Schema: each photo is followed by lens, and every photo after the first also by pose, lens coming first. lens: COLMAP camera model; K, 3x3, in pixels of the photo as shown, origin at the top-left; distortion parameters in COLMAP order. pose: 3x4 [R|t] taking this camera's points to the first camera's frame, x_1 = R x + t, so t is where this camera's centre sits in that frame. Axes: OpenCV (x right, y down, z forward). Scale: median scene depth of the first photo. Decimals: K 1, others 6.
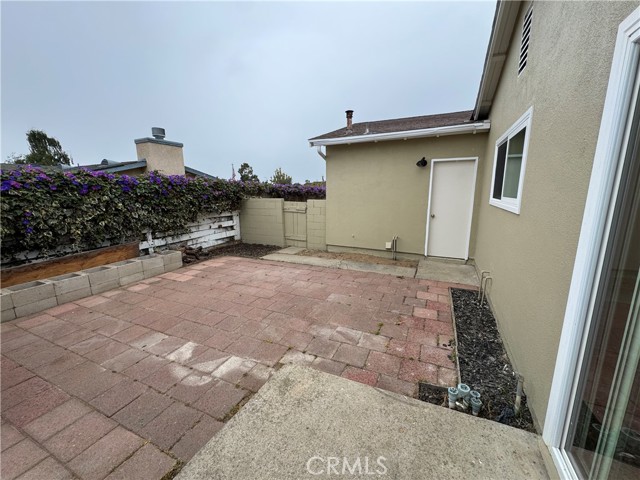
lens RADIAL K [[254.4, 0, 320.8], [0, 254.4, 238.9], [0, 0, 1]] dist [-0.001647, -0.000259]
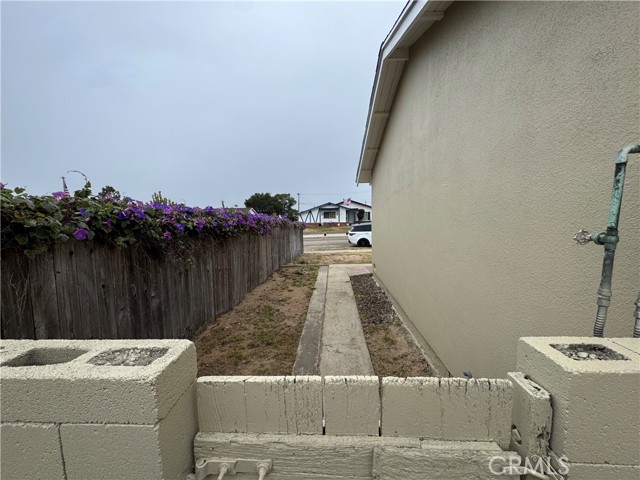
lens RADIAL K [[257.3, 0, 320.6], [0, 257.3, 238.8], [0, 0, 1]] dist [-0.001520, 0.000097]
pose [[0.921442, -0.044495, 0.385960, -0.241459], [0.085398, 0.992321, -0.089480, -0.316407], [-0.379015, 0.115411, 0.918166, 1.581004]]
